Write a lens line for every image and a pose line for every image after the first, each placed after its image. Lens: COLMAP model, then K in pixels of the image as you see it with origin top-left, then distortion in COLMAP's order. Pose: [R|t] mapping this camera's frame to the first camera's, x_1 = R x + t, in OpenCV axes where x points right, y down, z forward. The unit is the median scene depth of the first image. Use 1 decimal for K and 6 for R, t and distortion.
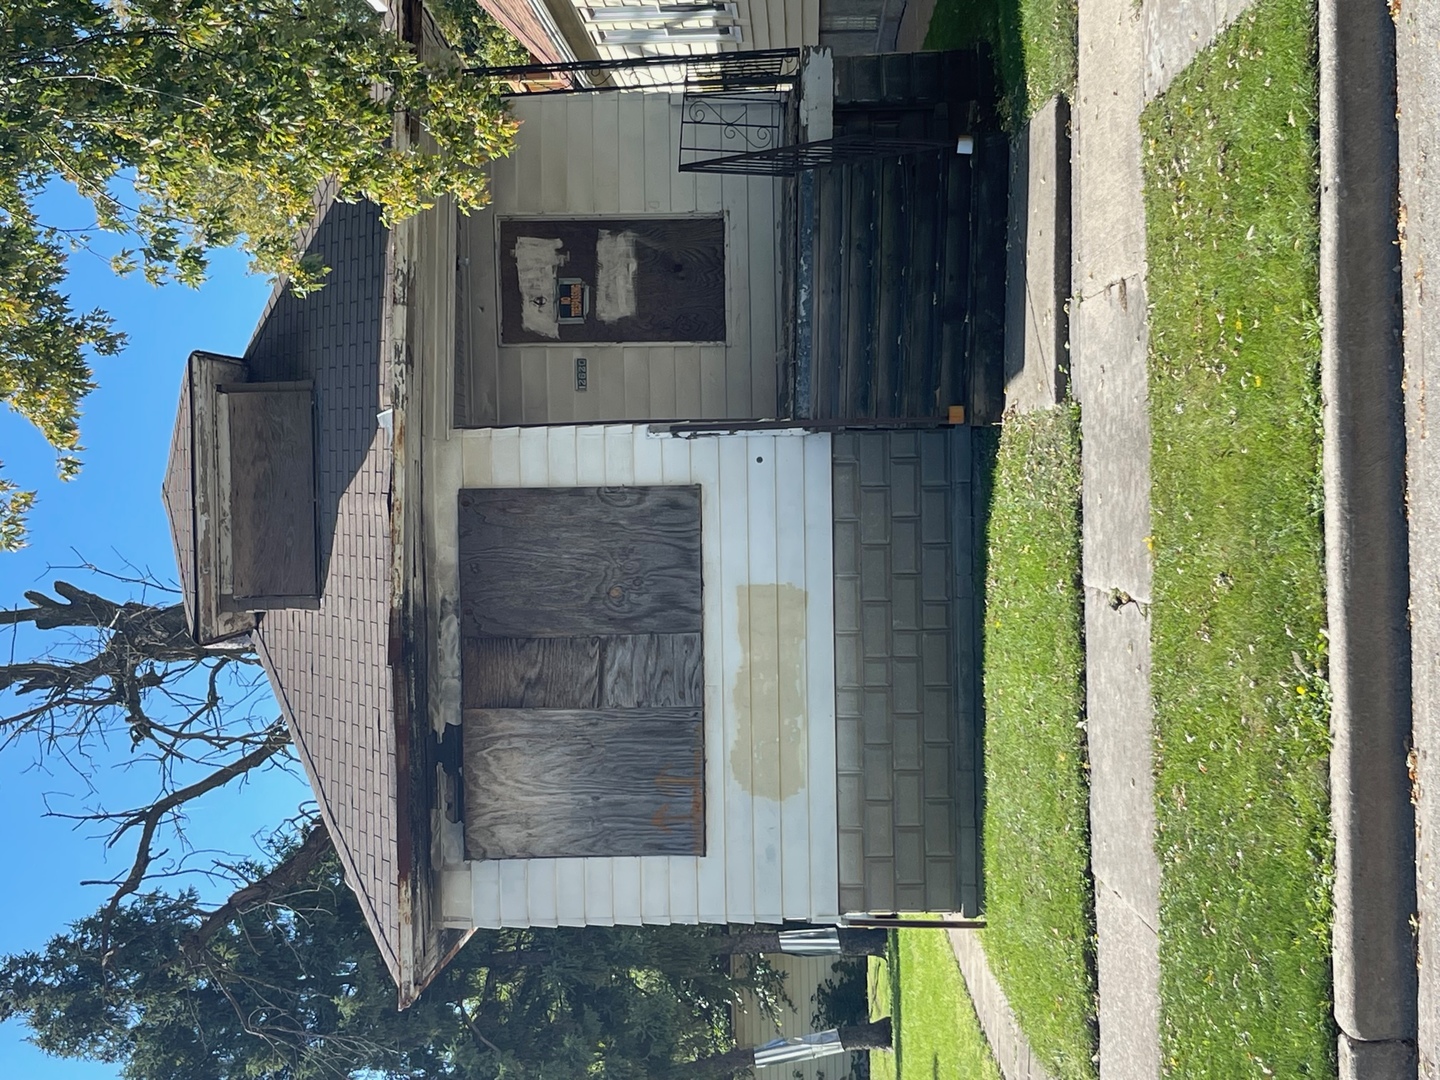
lens RADIAL K [[2216.0, 0, 802.4], [0, 2216.0, 539.7], [0, 0, 1]] dist [0.139039, -0.620342]
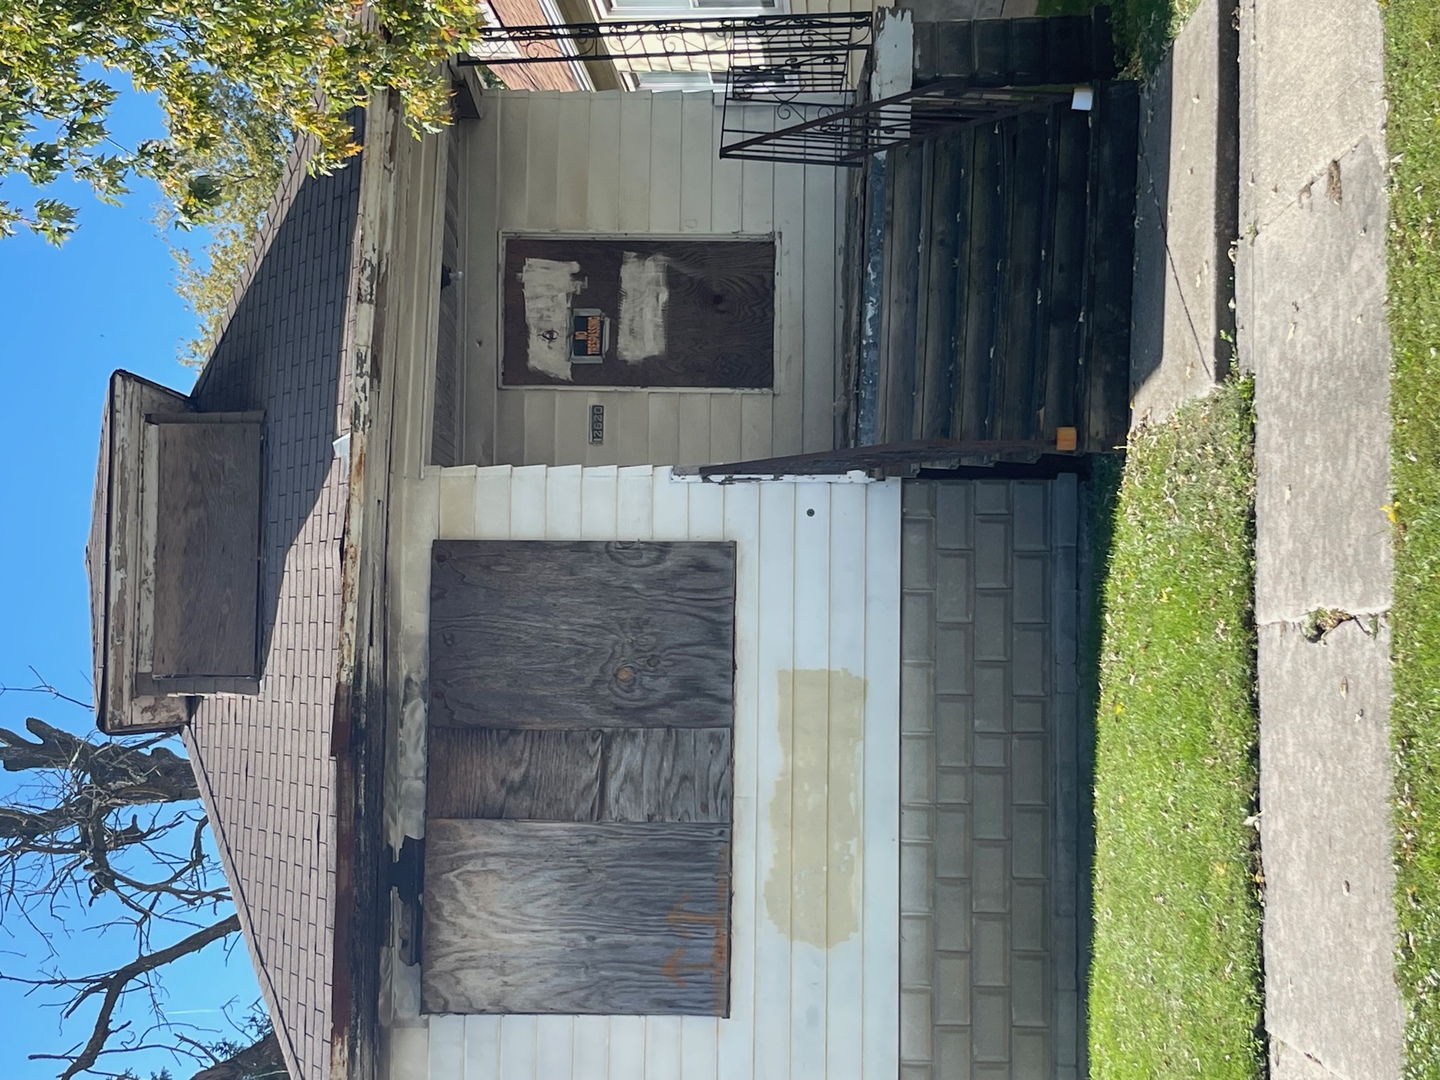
lens RADIAL K [[2216.0, 0, 802.4], [0, 2216.0, 539.7], [0, 0, 1]] dist [0.139039, -0.620342]
pose [[0.999441, 0.022581, -0.024648, -0.002433], [-0.024813, 0.995228, -0.094364, 0.048933], [0.022399, 0.094923, 0.995233, 0.208544]]
